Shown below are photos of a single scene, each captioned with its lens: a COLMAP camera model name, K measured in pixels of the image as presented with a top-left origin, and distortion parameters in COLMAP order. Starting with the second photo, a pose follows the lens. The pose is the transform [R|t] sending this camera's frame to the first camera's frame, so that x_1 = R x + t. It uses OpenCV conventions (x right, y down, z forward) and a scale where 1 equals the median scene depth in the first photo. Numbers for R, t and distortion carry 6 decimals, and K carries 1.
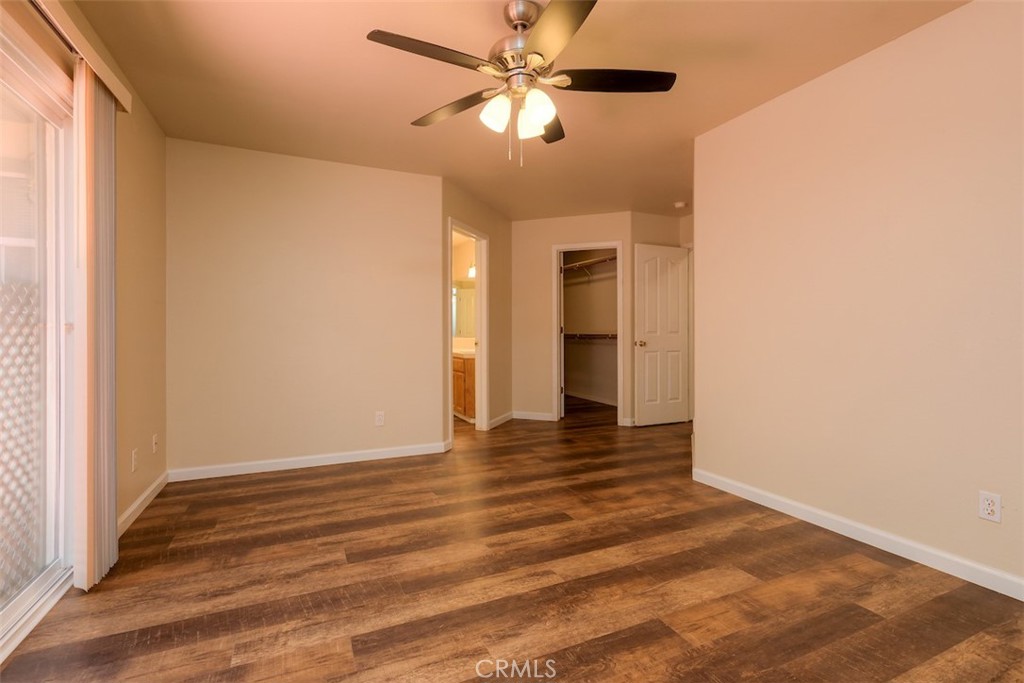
lens RADIAL K [[466.2, 0, 513.3], [0, 466.2, 335.9], [0, 0, 1]] dist [0.001223, 0.001809]
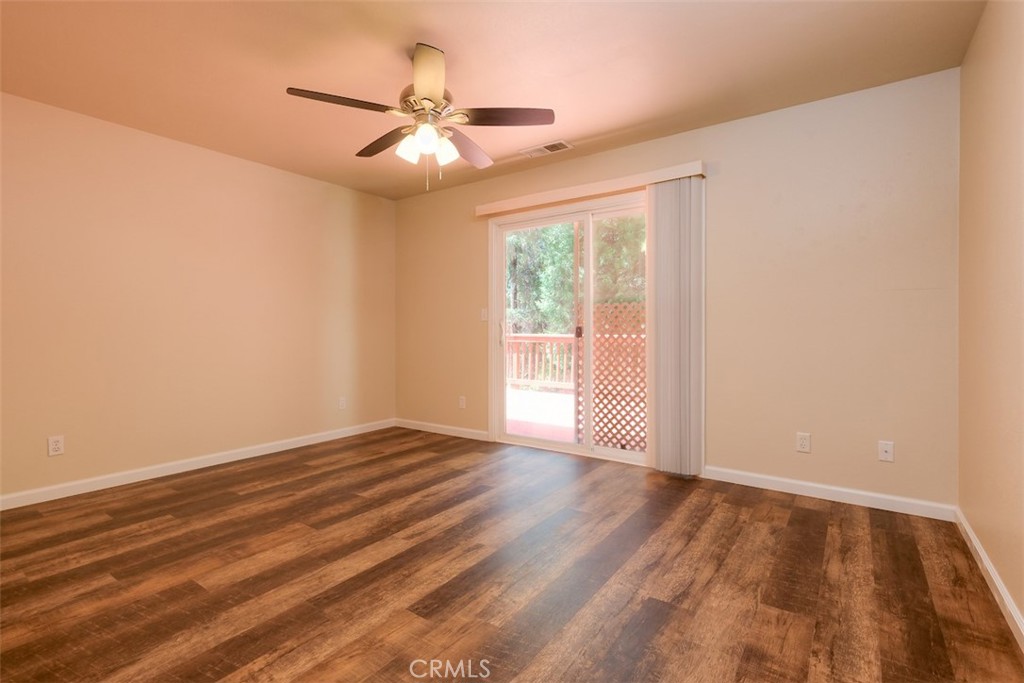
lens RADIAL K [[466.2, 0, 510.9], [0, 466.2, 336.5], [0, 0, 1]] dist [0.001223, 0.001809]
pose [[-0.866309, 0.014862, -0.499288, 0.371674], [0.003158, 0.999700, 0.024279, -0.011094], [0.499499, 0.019456, -0.866096, 1.855858]]
